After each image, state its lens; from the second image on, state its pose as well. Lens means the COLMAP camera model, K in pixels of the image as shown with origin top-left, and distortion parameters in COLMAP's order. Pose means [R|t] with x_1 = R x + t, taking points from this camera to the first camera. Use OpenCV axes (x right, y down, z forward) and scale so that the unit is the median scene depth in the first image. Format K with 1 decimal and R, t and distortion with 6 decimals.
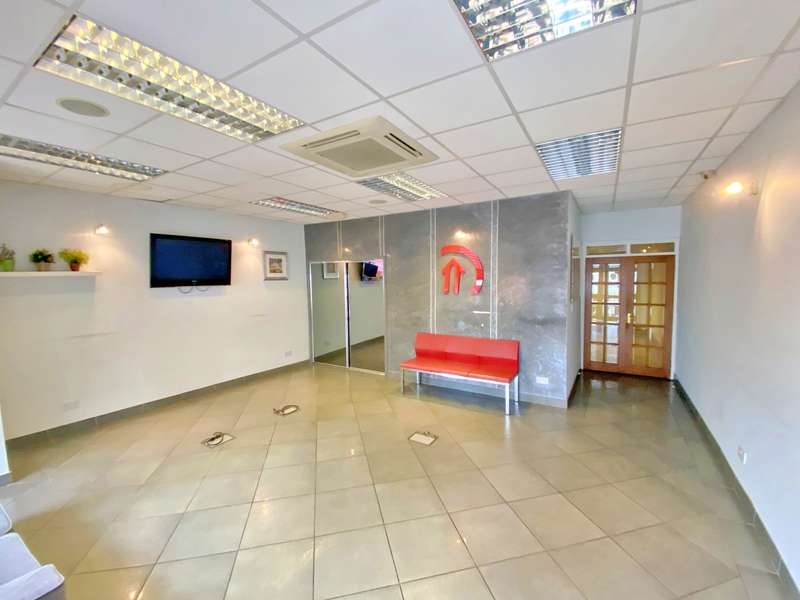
lens RADIAL K [[329.4, 0, 403.9], [0, 329.4, 295.4], [0, 0, 1]] dist [-0.000847, -0.000066]
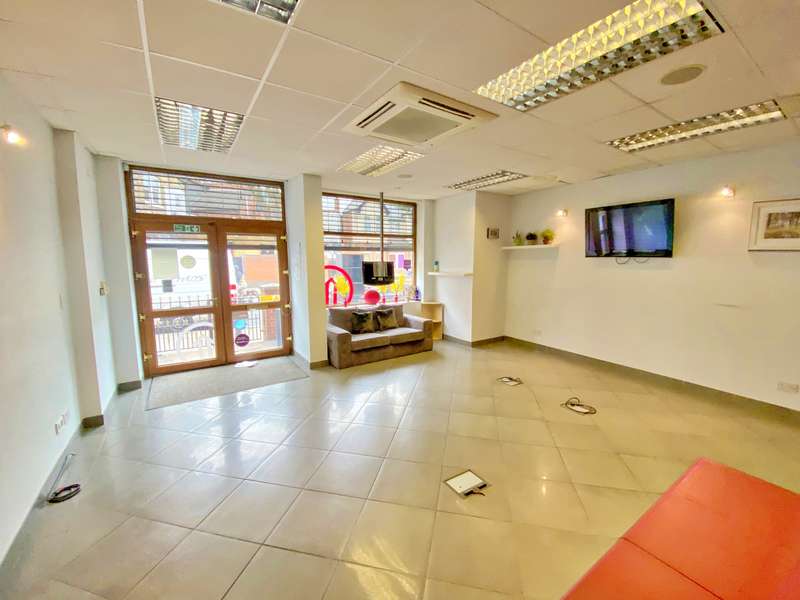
lens RADIAL K [[329.4, 0, 402.0], [0, 329.4, 299.6], [0, 0, 1]] dist [-0.000847, -0.000066]
pose [[-0.413588, 0.132123, -0.900827, 0.617931], [-0.044944, 0.985246, 0.165139, -0.044247], [0.909354, 0.108786, -0.401548, 1.002647]]
